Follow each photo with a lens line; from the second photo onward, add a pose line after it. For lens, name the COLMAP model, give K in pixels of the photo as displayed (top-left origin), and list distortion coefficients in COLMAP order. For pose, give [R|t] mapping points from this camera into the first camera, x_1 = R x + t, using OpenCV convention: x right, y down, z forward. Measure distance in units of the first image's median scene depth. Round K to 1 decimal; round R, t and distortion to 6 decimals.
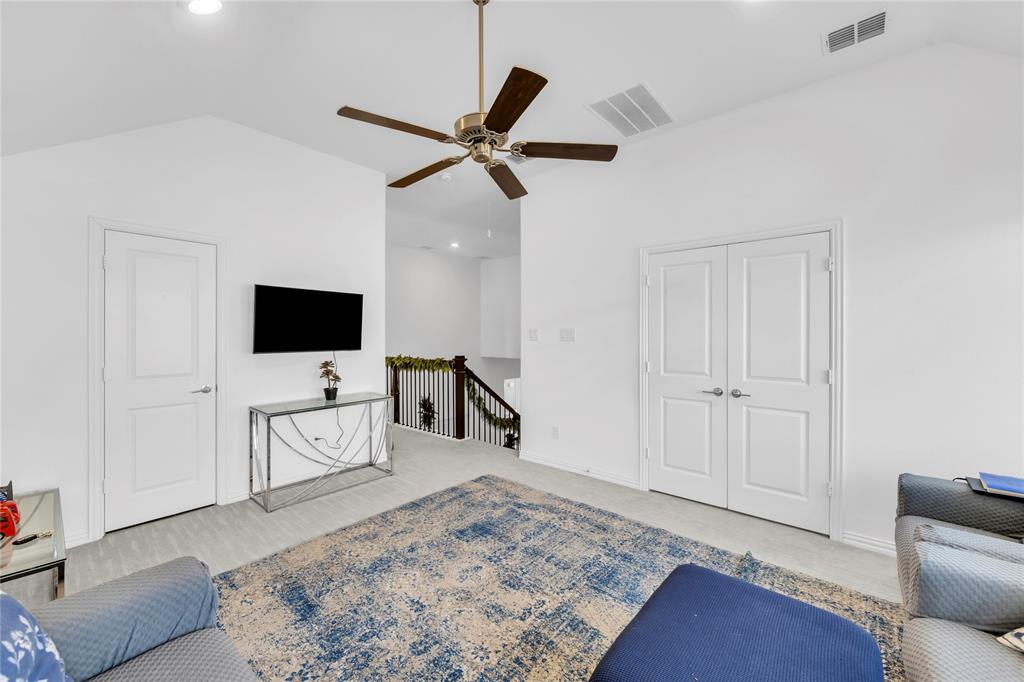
lens RADIAL K [[402.1, 0, 516.4], [0, 402.1, 334.8], [0, 0, 1]] dist [-0.004543, -0.000157]
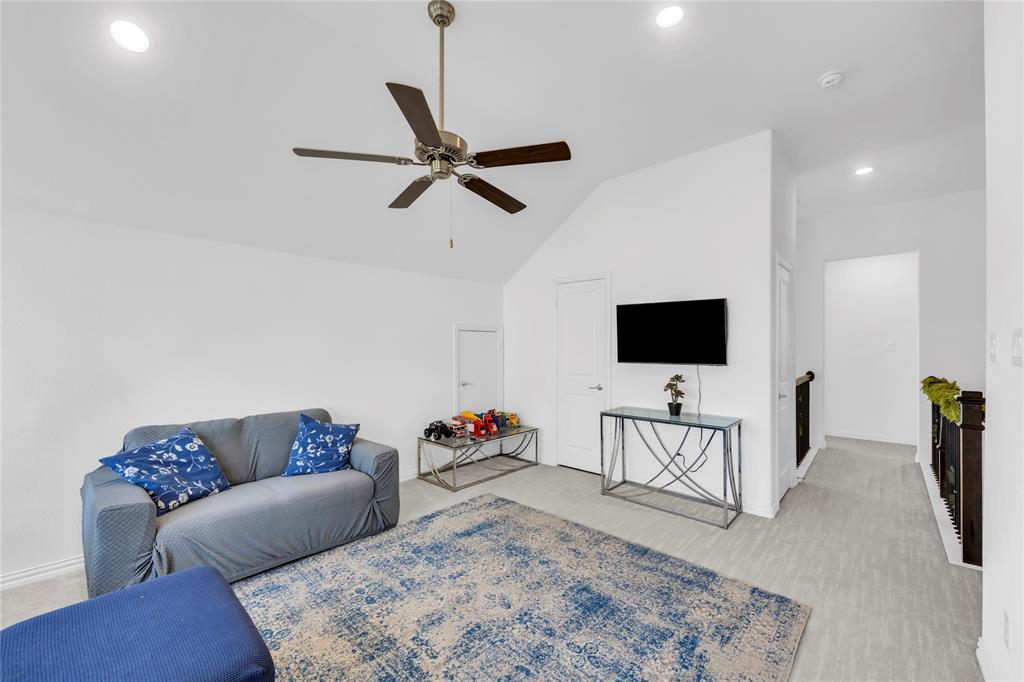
lens RADIAL K [[402.1, 0, 516.8], [0, 402.1, 346.4], [0, 0, 1]] dist [-0.004543, -0.000157]
pose [[-0.032144, -0.002616, -0.999480, 0.641297], [-0.005224, 0.999983, -0.002449, 0.003428], [0.999470, 0.005143, -0.032157, 0.838951]]
